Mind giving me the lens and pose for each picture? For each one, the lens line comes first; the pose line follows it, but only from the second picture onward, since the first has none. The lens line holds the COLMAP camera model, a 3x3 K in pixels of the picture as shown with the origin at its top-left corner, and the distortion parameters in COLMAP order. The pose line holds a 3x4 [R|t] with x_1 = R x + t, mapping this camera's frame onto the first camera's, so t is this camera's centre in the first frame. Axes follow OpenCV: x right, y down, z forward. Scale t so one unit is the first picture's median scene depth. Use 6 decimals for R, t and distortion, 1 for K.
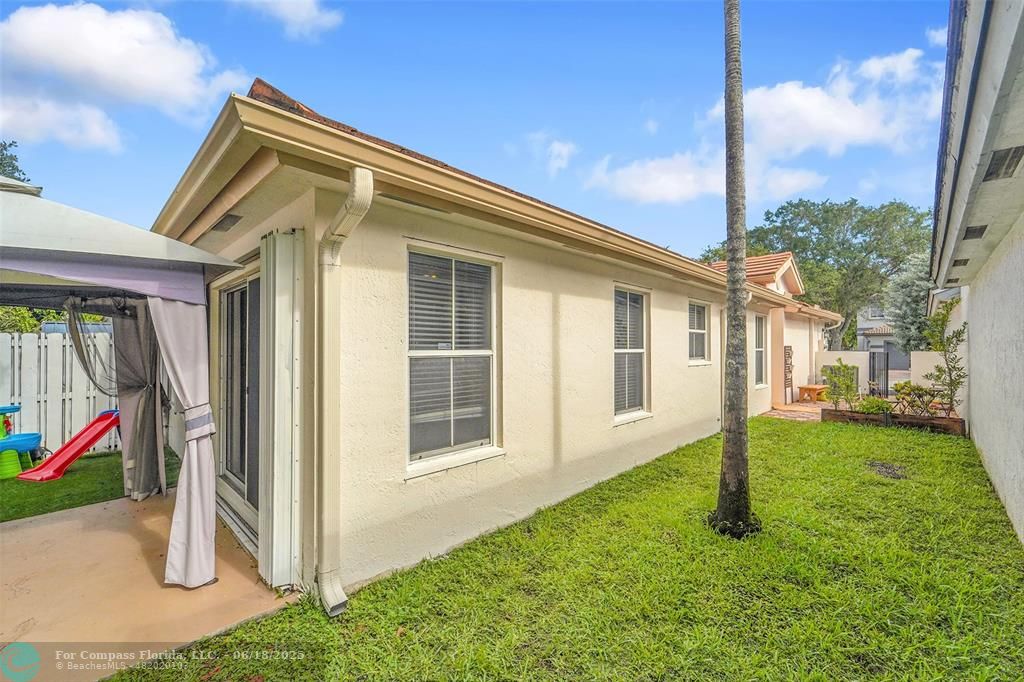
lens RADIAL K [[419.1, 0, 514.4], [0, 419.1, 344.2], [0, 0, 1]] dist [-0.001433, -0.000019]
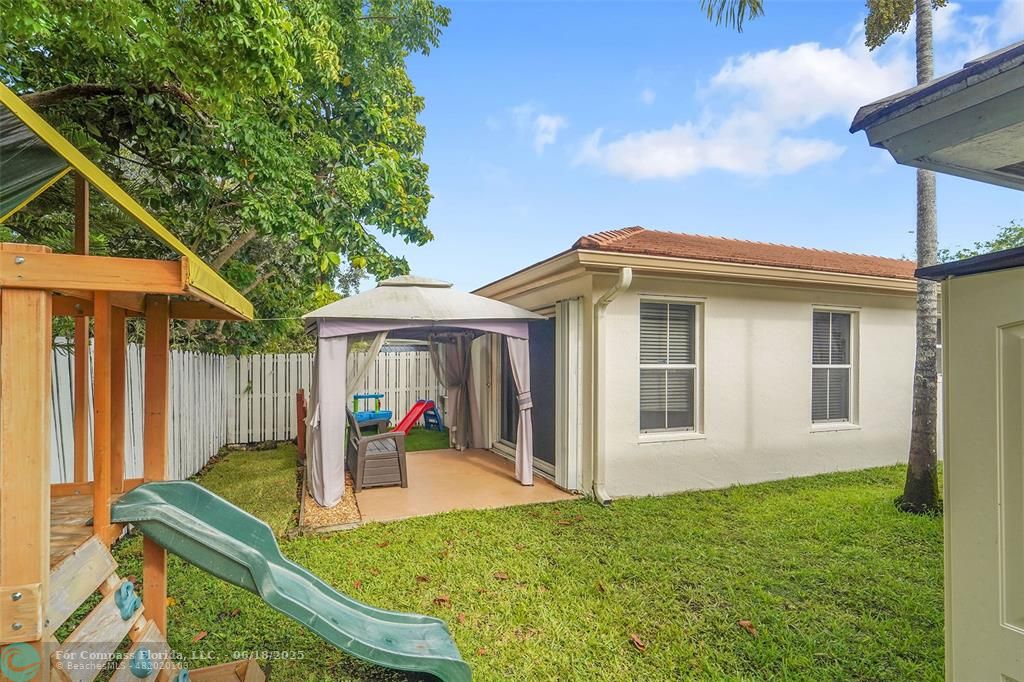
lens RADIAL K [[419.1, 0, 470.9], [0, 419.1, 363.6], [0, 0, 1]] dist [-0.001433, -0.000019]
pose [[0.879088, 0.007520, -0.476600, -0.051501], [-0.000817, 0.999898, 0.014270, -0.009178], [0.476659, -0.012156, 0.879004, -0.659222]]
